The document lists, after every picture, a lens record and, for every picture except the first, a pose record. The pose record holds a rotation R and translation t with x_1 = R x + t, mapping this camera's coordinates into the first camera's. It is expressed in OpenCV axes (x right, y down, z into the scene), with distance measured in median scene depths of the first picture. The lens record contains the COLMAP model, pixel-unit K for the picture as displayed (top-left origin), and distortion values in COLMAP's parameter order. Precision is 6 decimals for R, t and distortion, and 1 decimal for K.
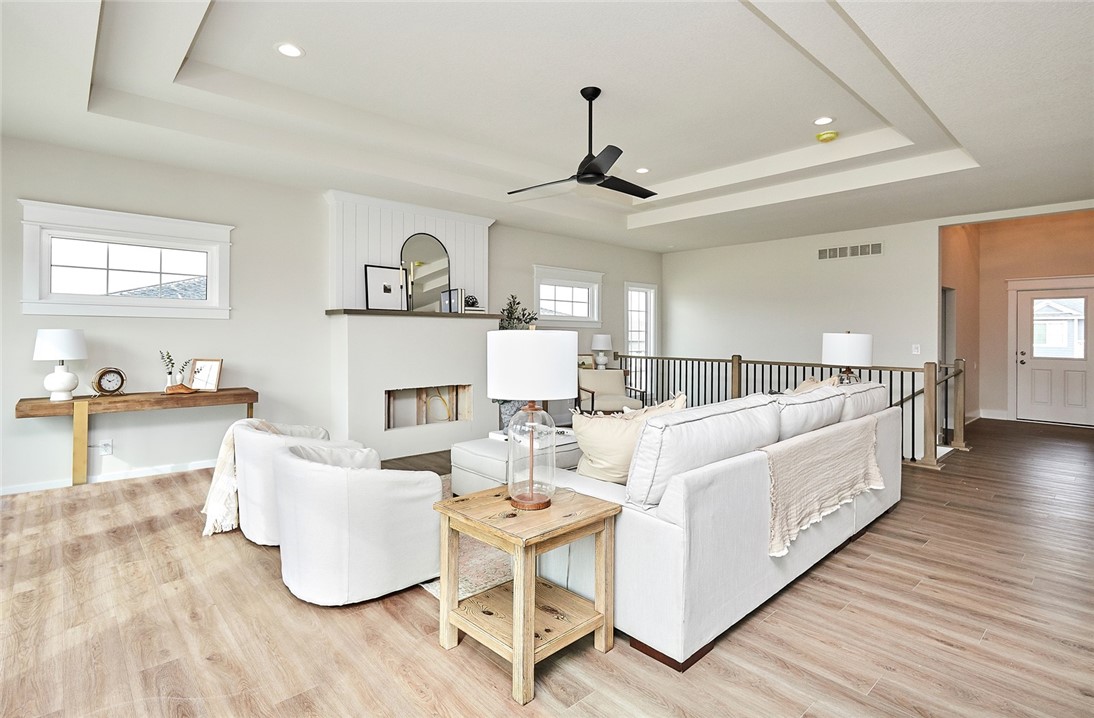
lens RADIAL K [[540.3, 0, 548.4], [0, 540.3, 321.6], [0, 0, 1]] dist [-0.001114, 0.008632]
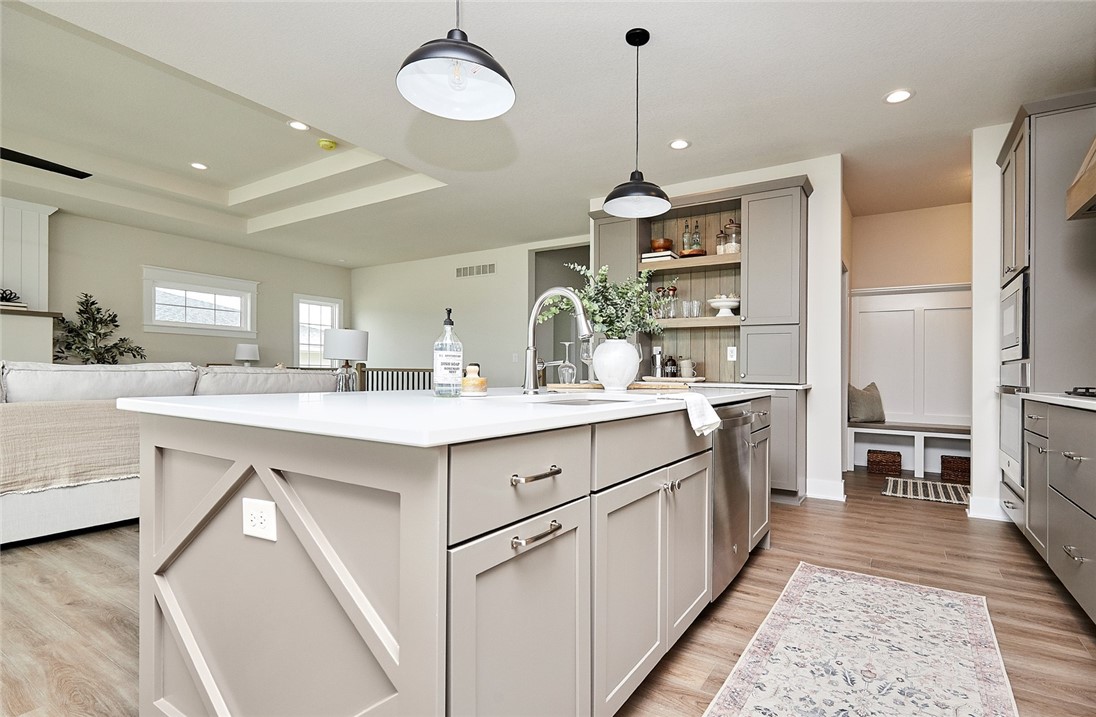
lens RADIAL K [[523.8, 0, 607.9], [0, 523.8, 362.5], [0, 0, 1]] dist [0.000786, 0.000204]
pose [[0.959019, 0.013593, 0.283015, 0.445845], [-0.015095, 0.999881, 0.003129, 0.043467], [-0.282939, -0.007273, 0.959110, -0.087038]]
